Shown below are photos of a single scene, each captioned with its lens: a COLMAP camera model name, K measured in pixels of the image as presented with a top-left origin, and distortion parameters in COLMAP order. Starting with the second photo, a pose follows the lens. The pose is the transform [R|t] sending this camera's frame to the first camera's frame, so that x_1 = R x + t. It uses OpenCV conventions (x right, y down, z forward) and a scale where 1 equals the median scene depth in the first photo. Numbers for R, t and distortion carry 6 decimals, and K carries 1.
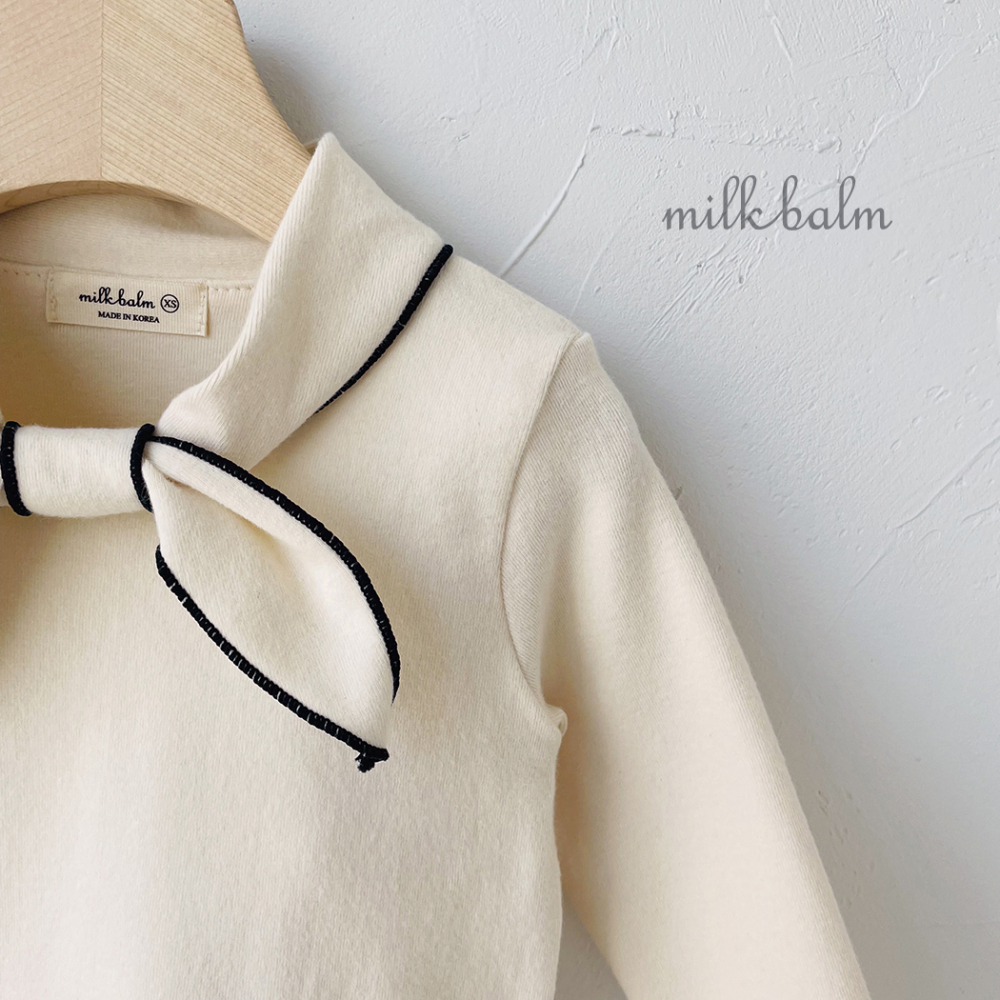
lens RADIAL K [[1084.3, 0, 502.8], [0, 1084.3, 551.5], [0, 0, 1]] dist [0.029445, 0.000795]
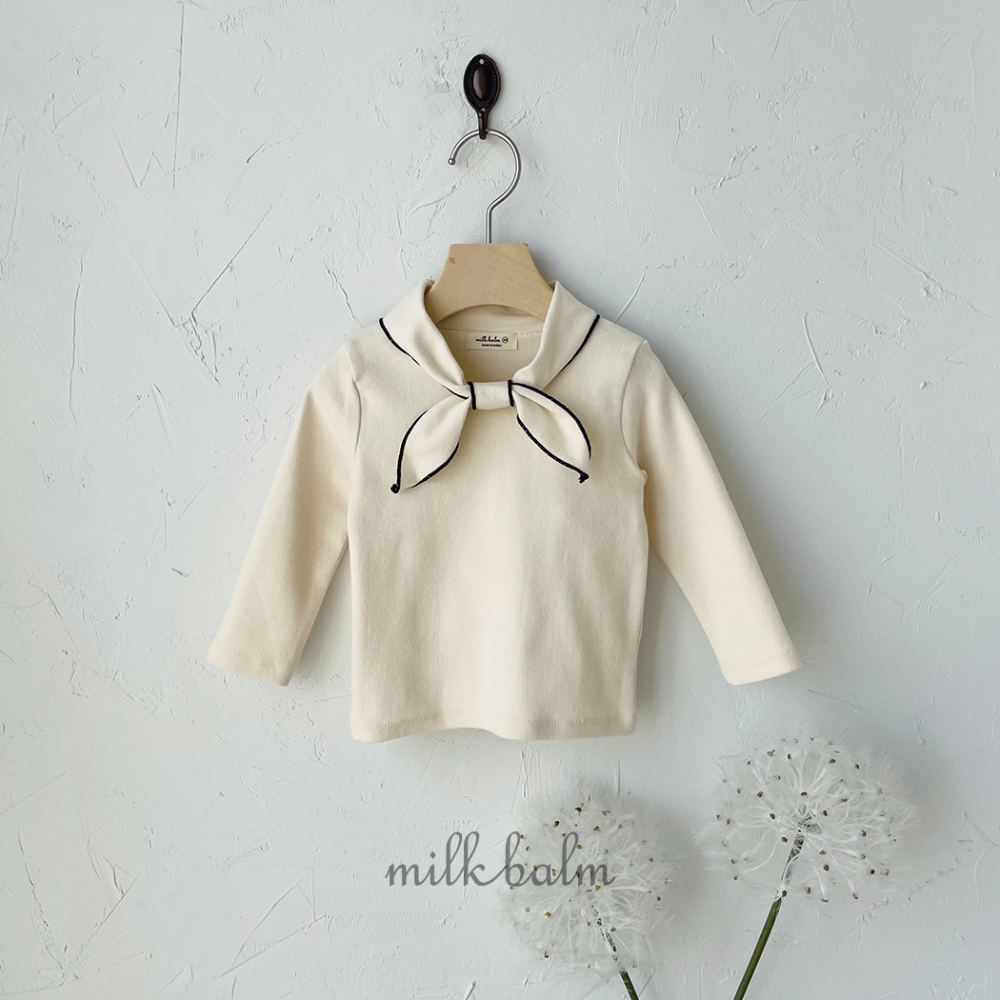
lens RADIAL K [[1079.6, 0, 472.6], [0, 1079.6, 508.2], [0, 0, 1]] dist [0.018769, -0.007557]
pose [[0.989684, -0.049513, -0.134440, -0.018801], [0.049124, 0.998773, -0.006210, 0.264667], [0.134583, -0.000459, 0.990902, -2.082187]]
